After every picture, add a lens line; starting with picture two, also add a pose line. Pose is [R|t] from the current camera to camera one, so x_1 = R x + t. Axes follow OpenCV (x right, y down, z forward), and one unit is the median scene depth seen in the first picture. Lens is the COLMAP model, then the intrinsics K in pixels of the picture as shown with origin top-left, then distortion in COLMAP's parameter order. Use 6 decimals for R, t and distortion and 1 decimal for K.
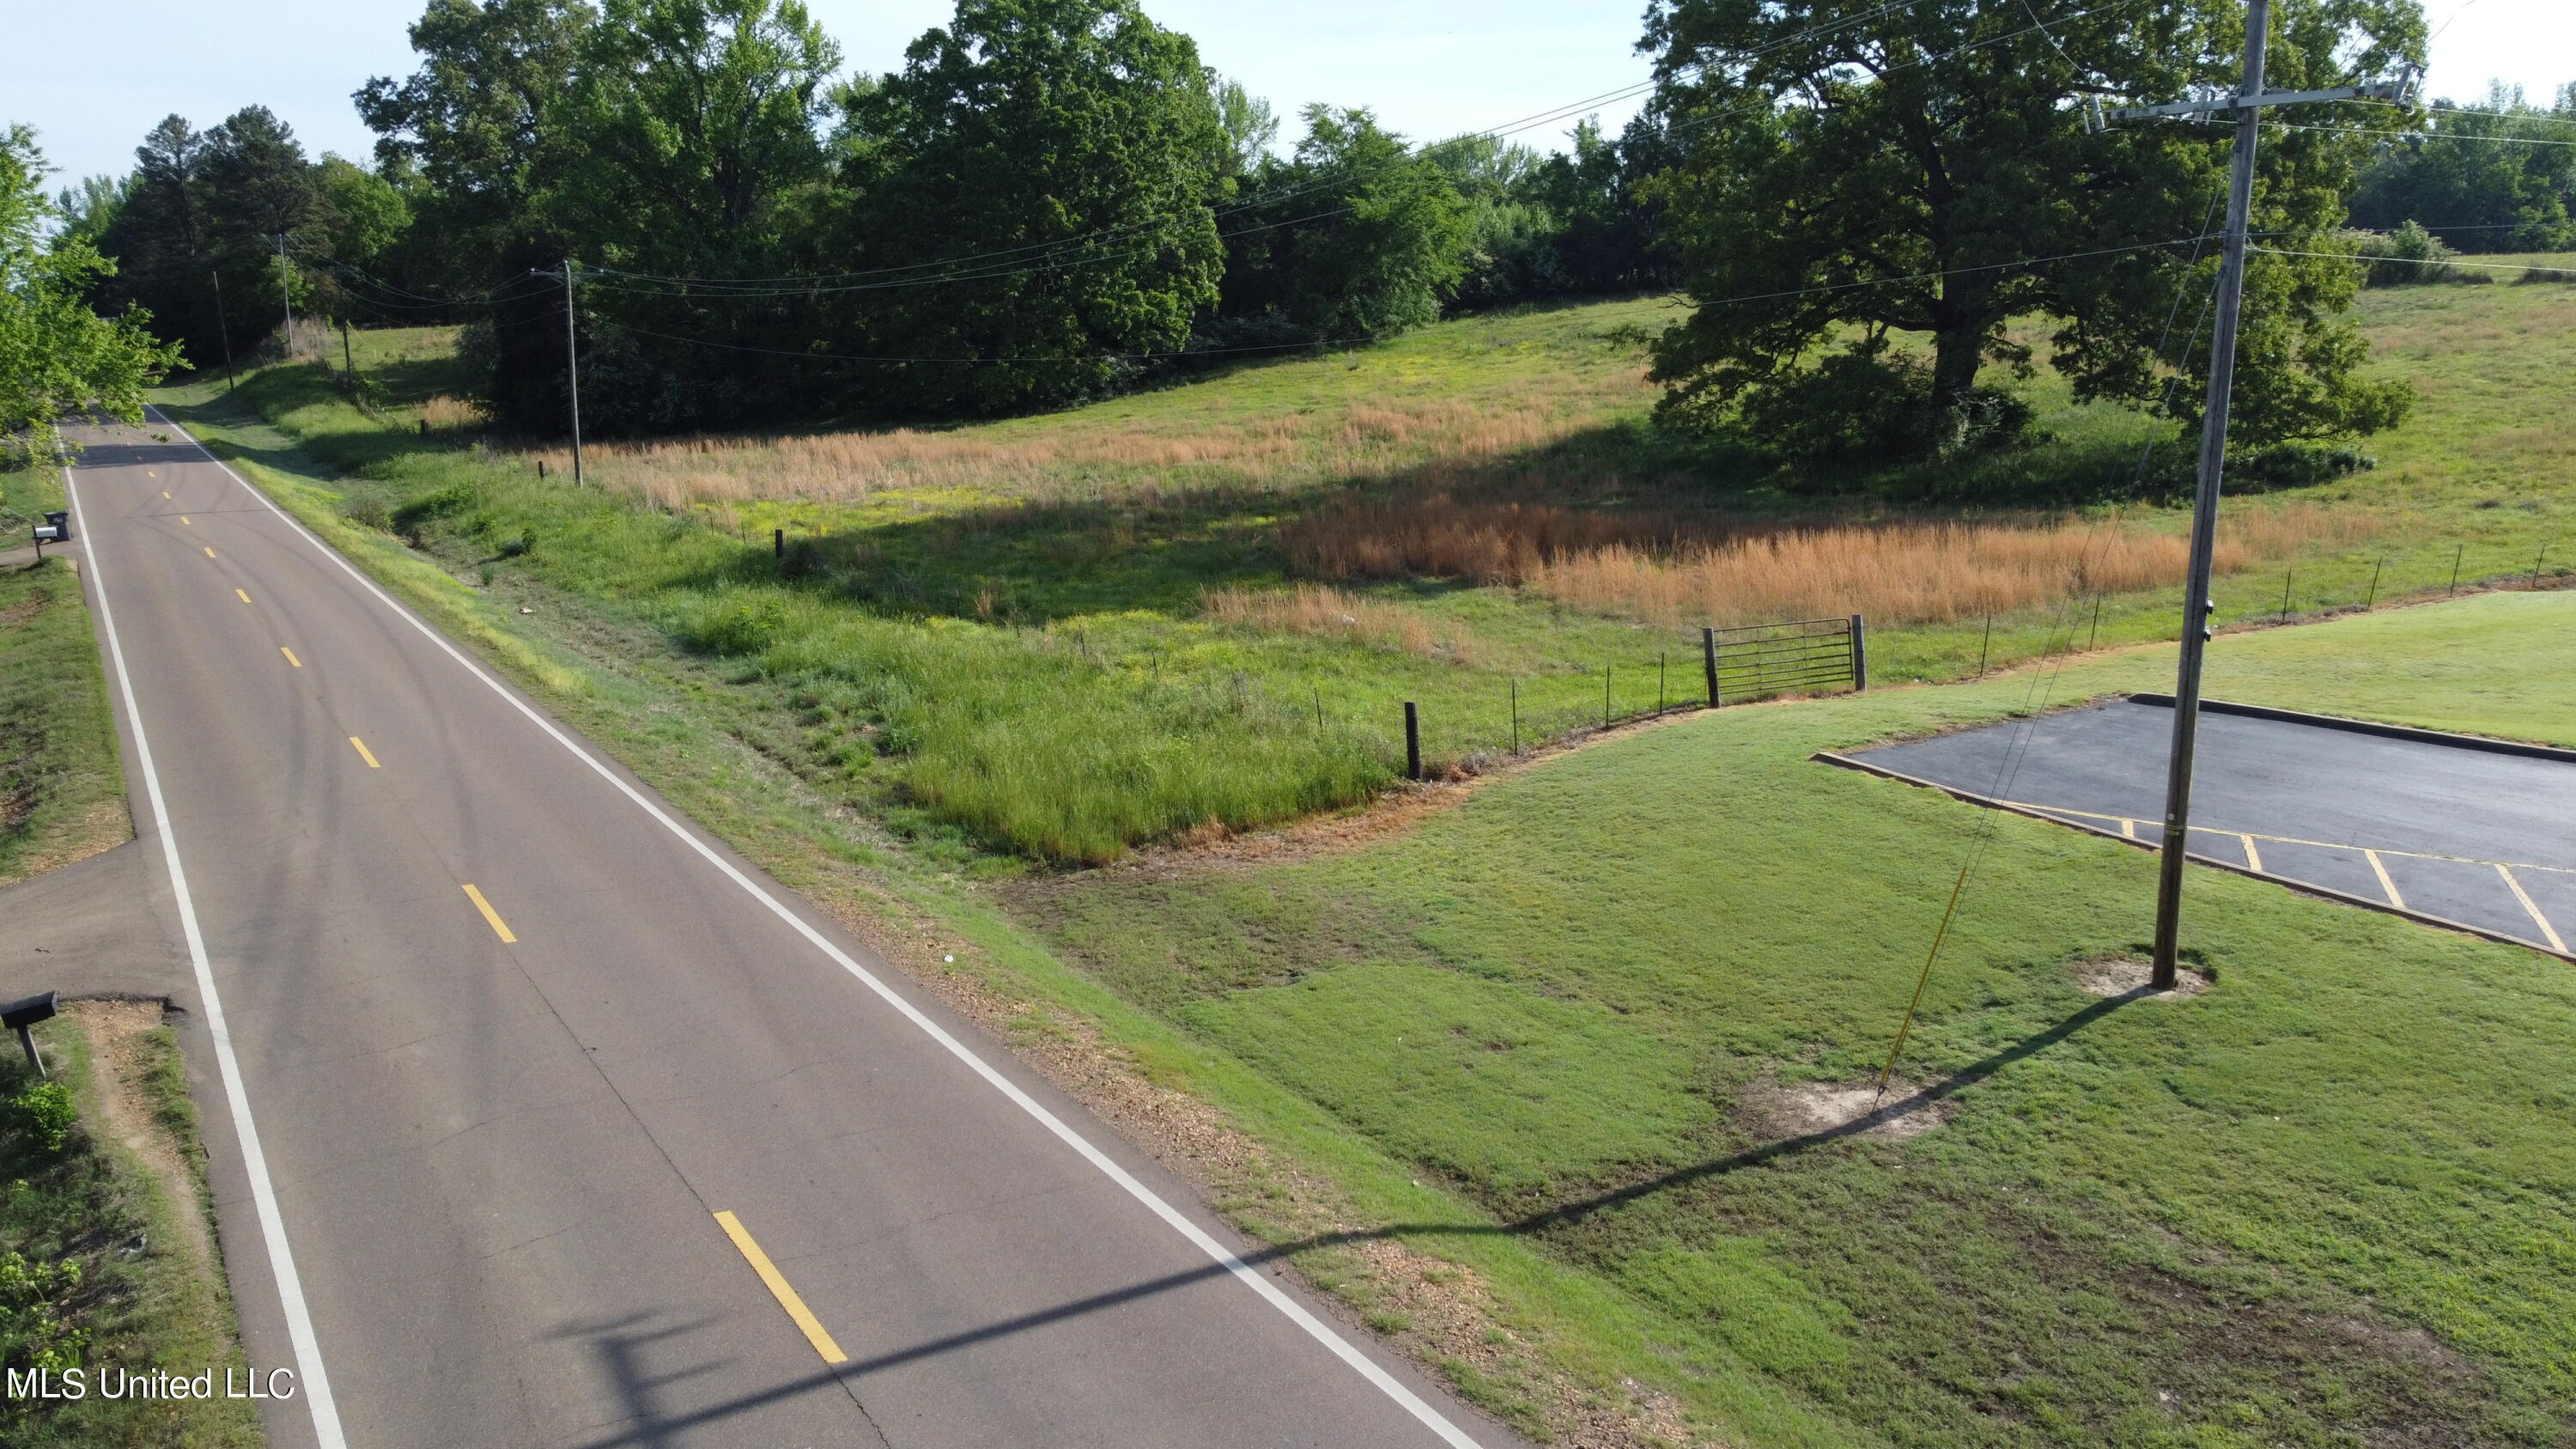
lens RADIAL K [[1966.1, 0, 1288.0], [0, 1966.1, 724.5], [0, 0, 1]] dist [-0.009343, 0.000761]
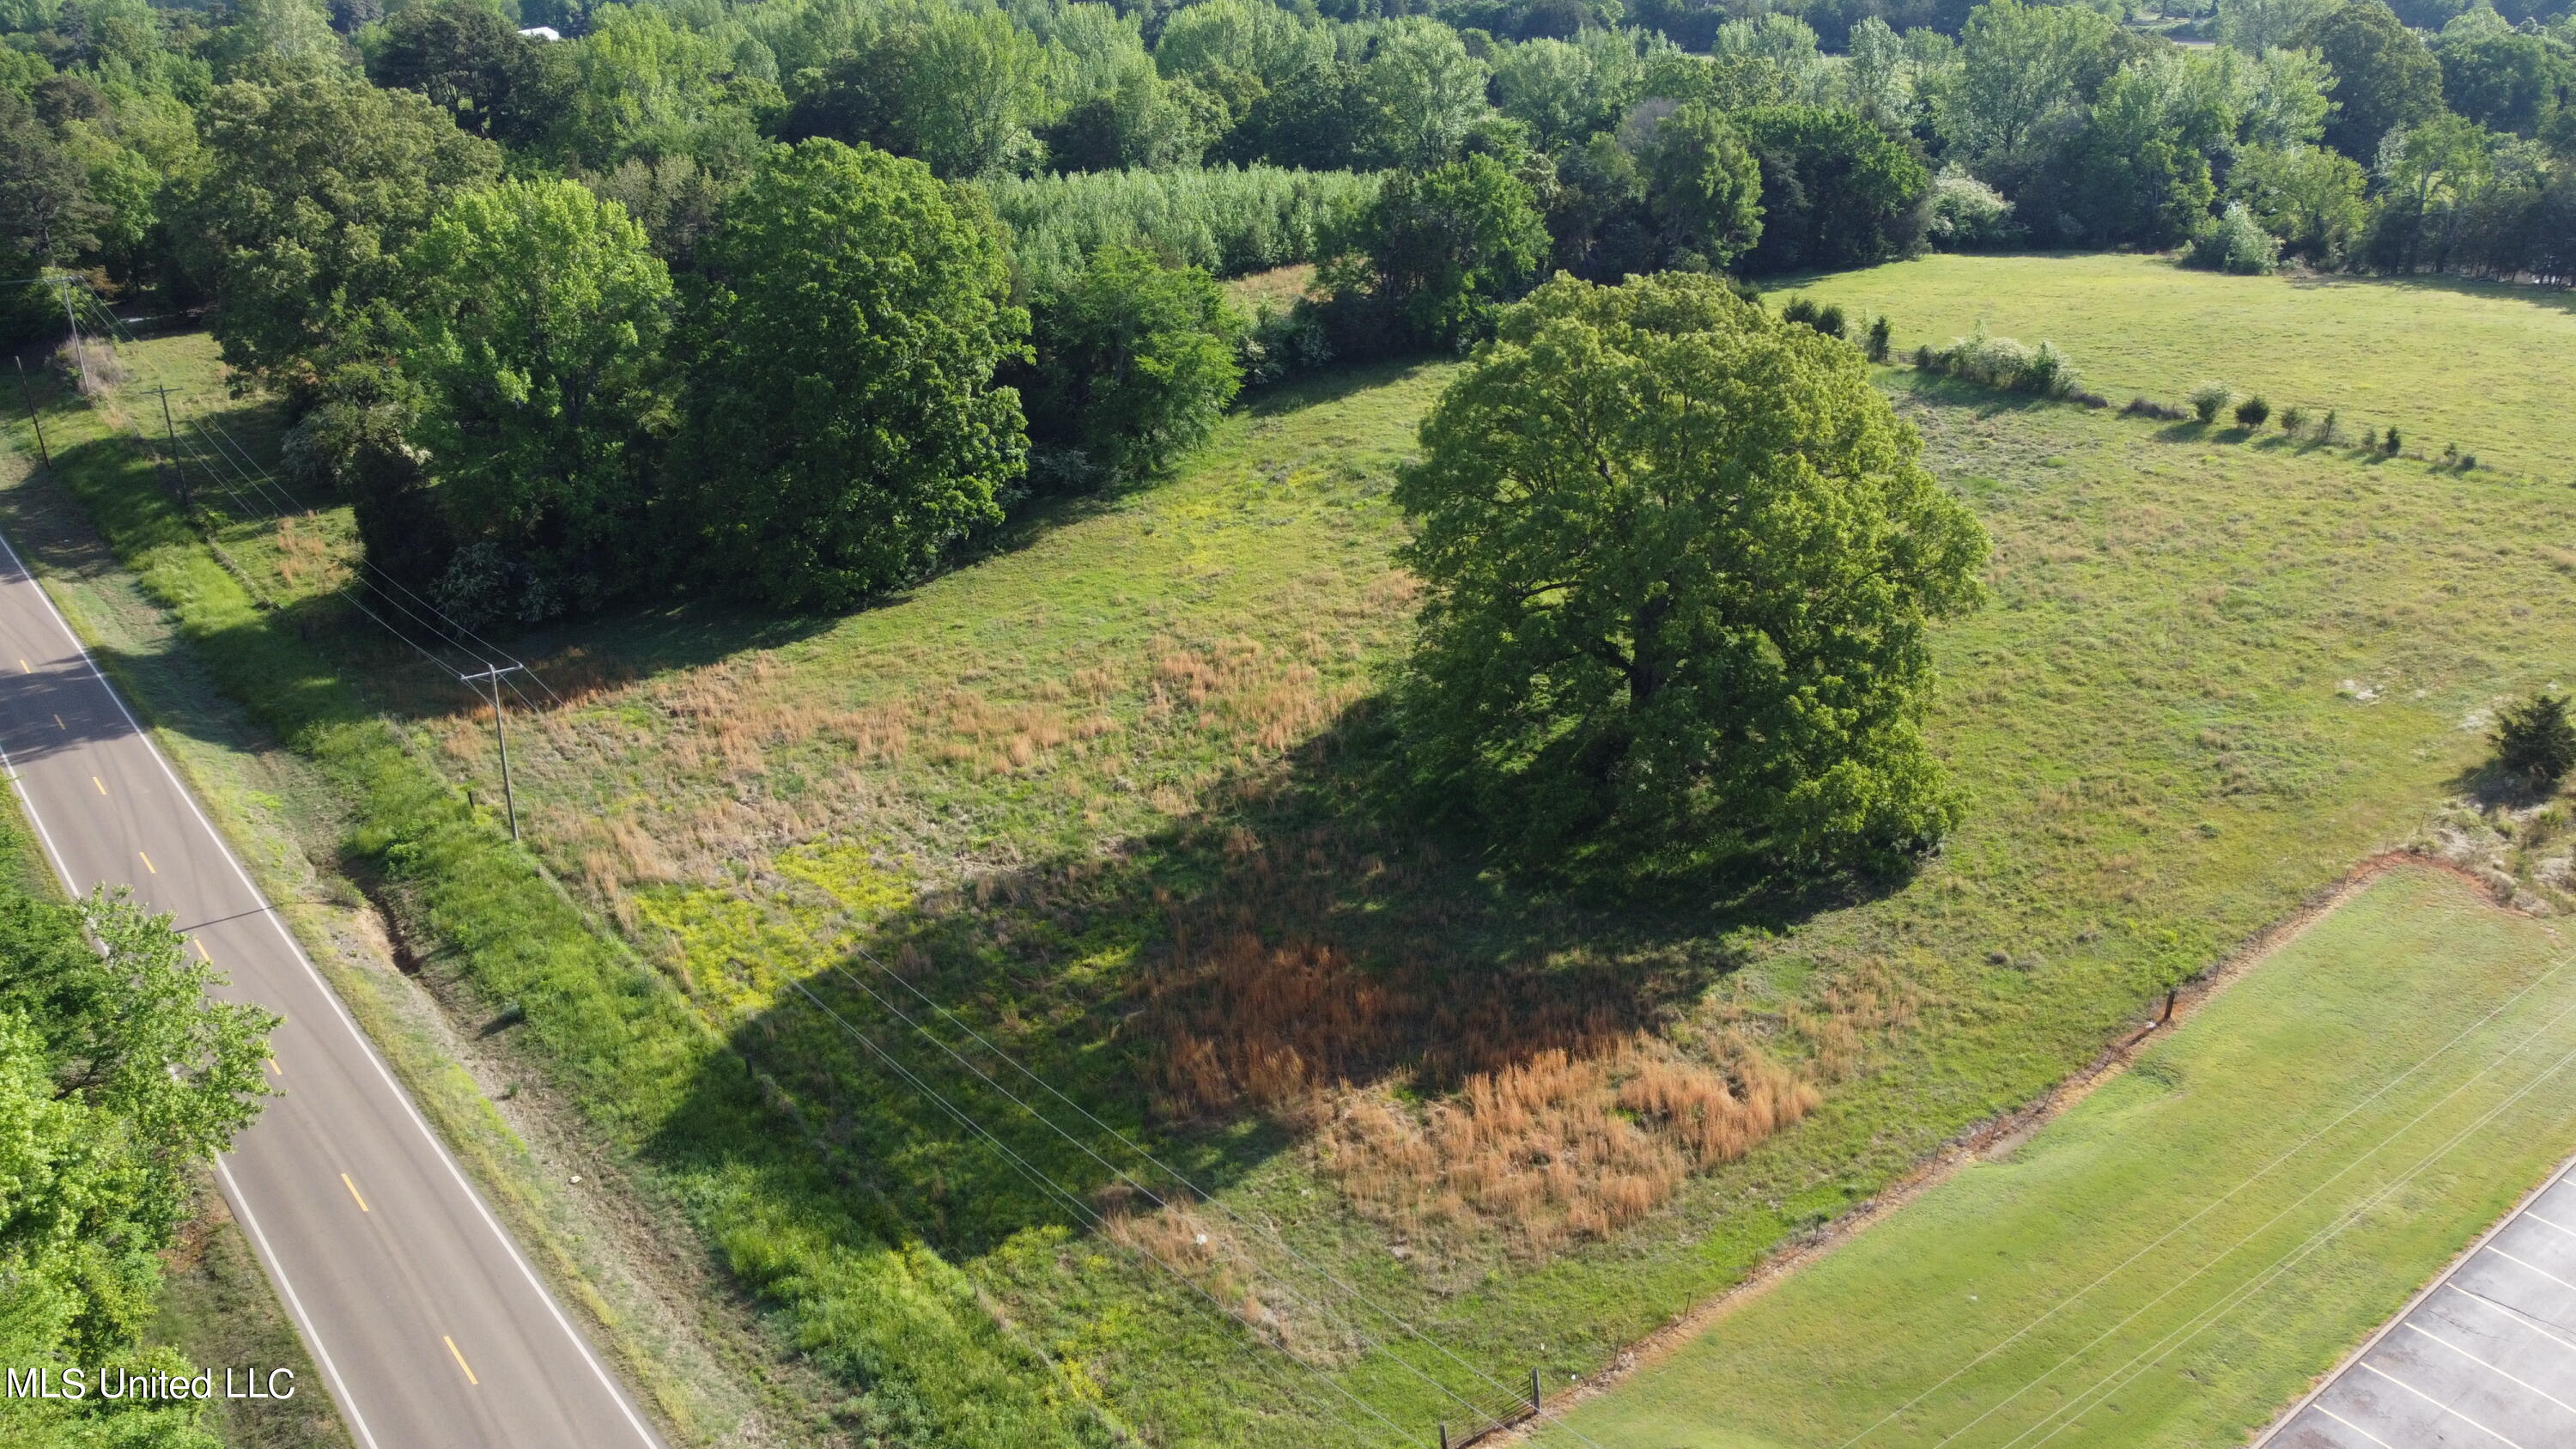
lens RADIAL K [[1966.1, 0, 1288.0], [0, 1966.1, 724.5], [0, 0, 1]] dist [-0.009343, 0.000761]
pose [[0.992500, -0.045287, 0.113551, -0.035491], [0.024669, 0.983938, 0.176799, -0.458280], [-0.119734, -0.172672, 0.977675, -0.238837]]
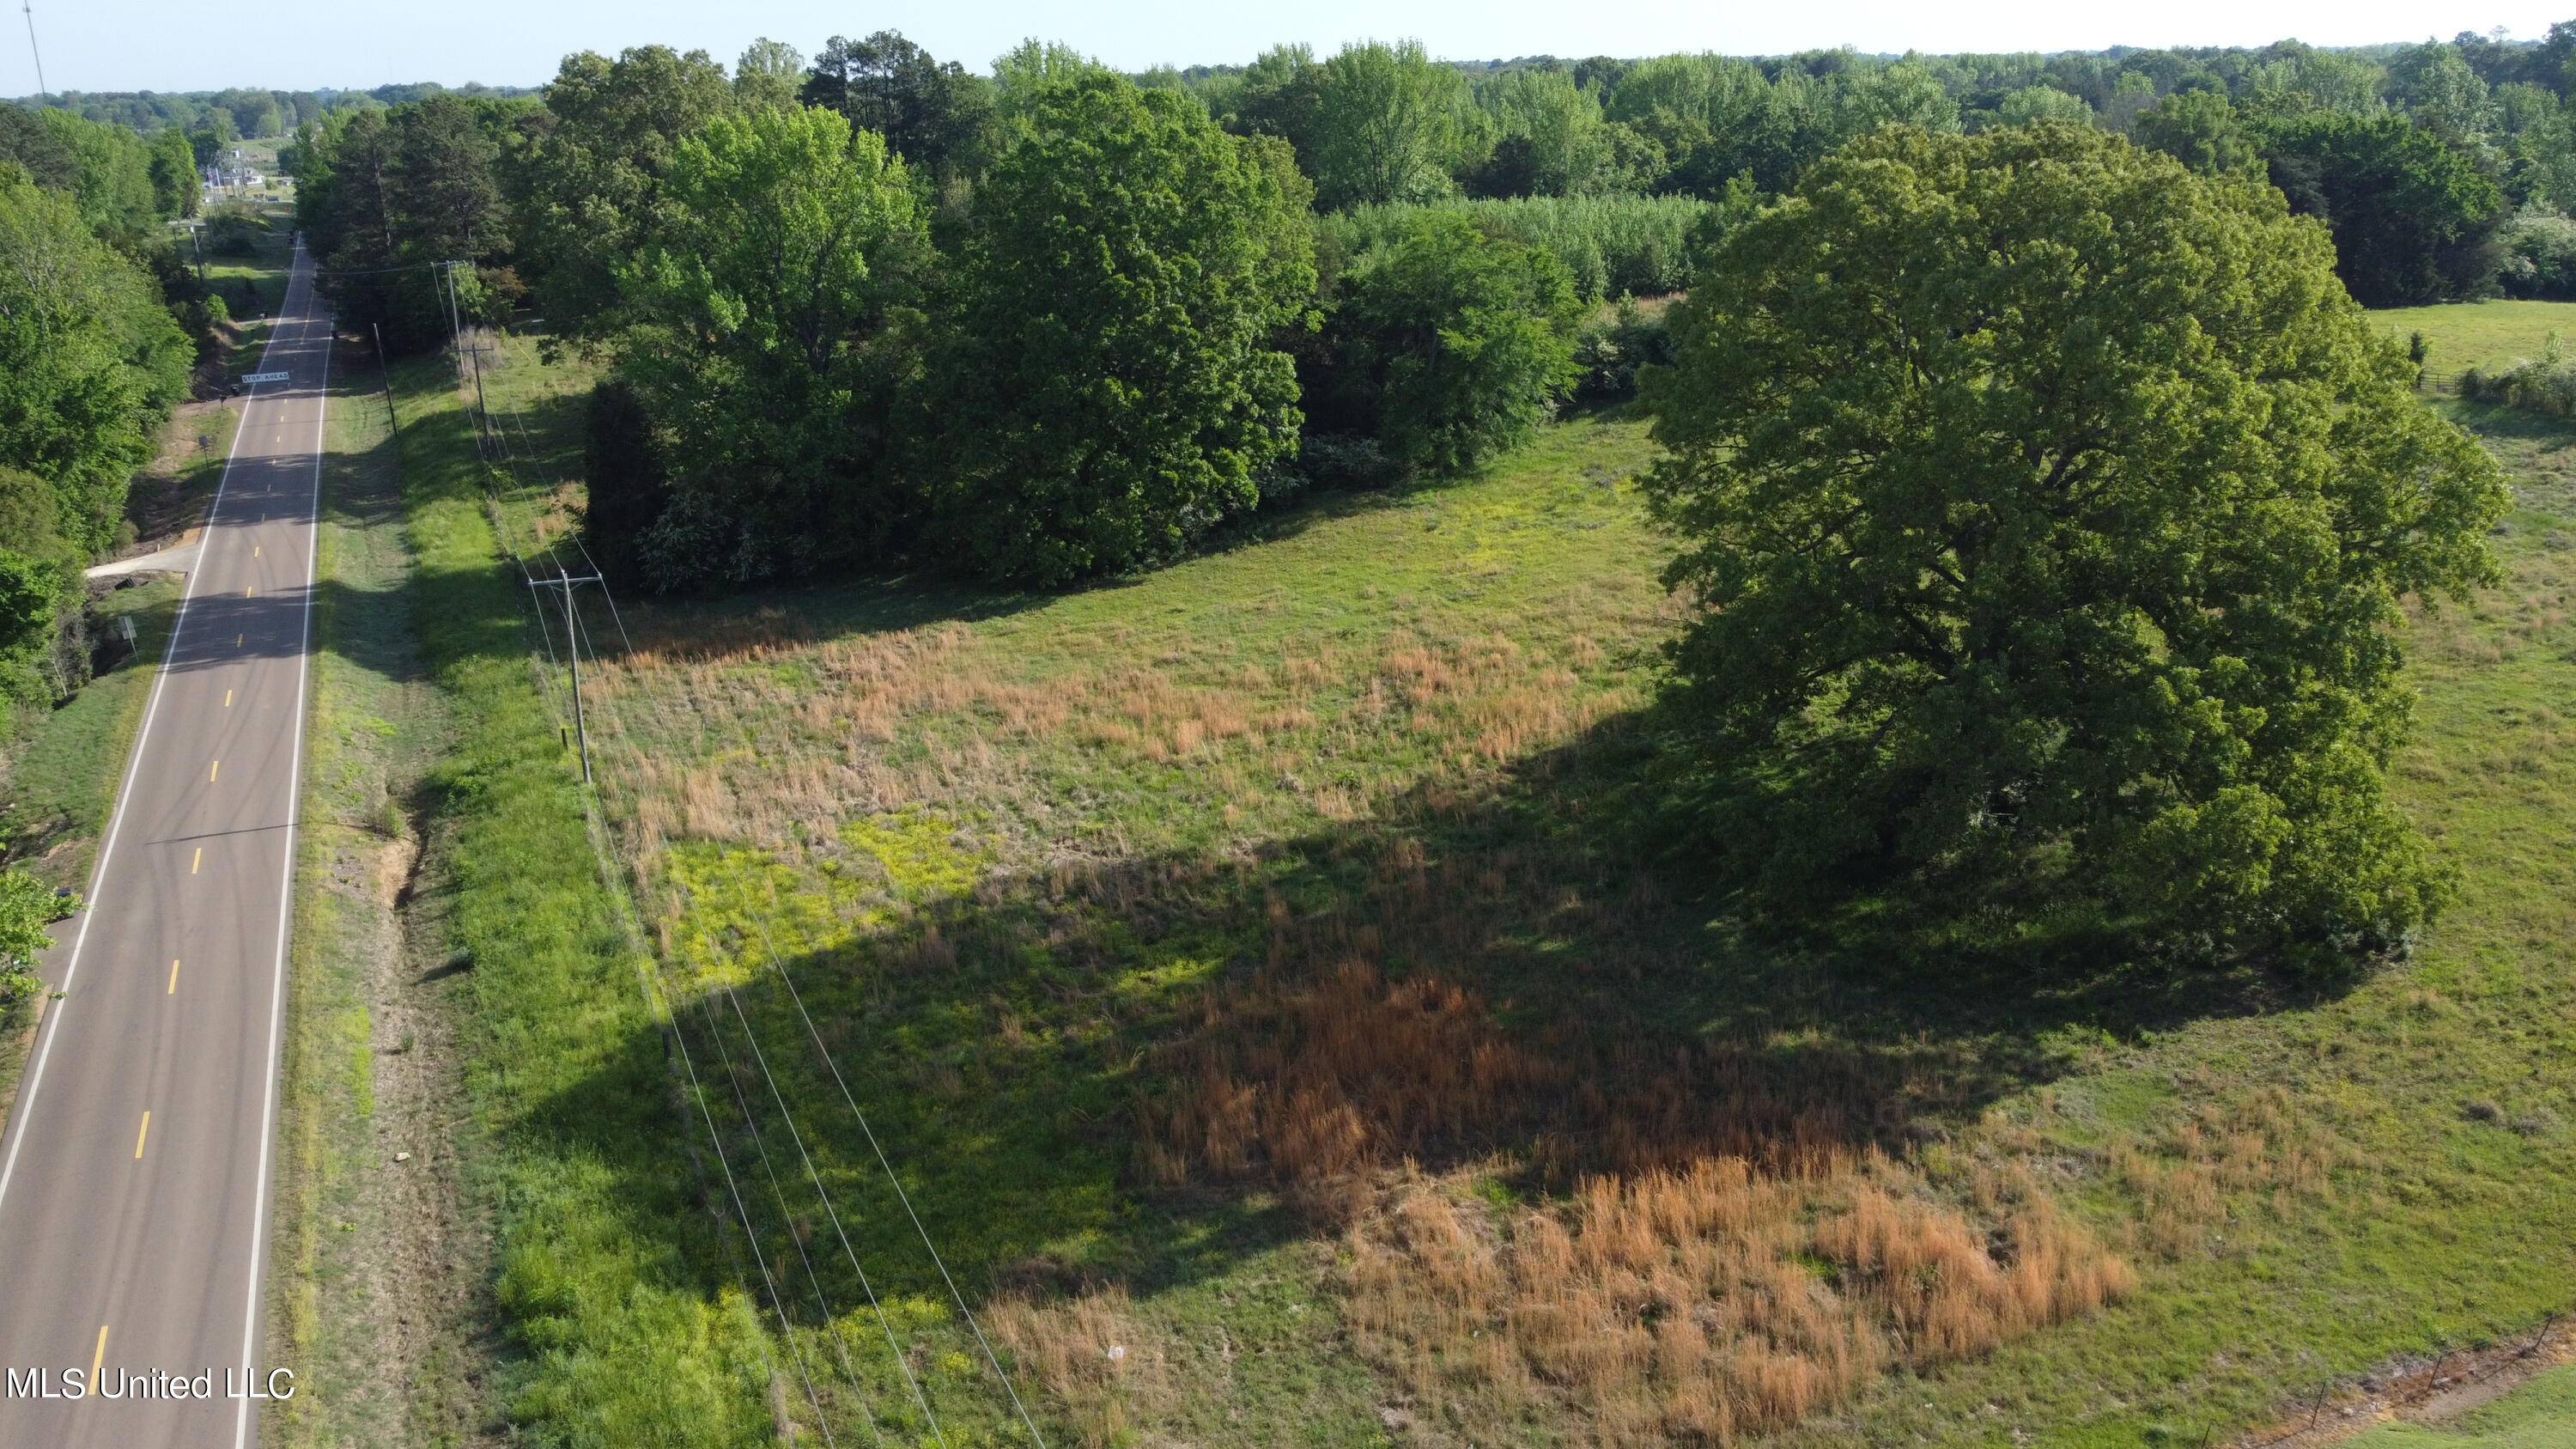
lens RADIAL K [[1966.1, 0, 1288.0], [0, 1966.1, 724.5], [0, 0, 1]] dist [-0.009343, 0.000761]
pose [[0.990807, 0.036646, -0.130222, 0.156545], [-0.022692, 0.993993, 0.107069, -0.316869], [0.133363, -0.103129, 0.985687, 0.055411]]
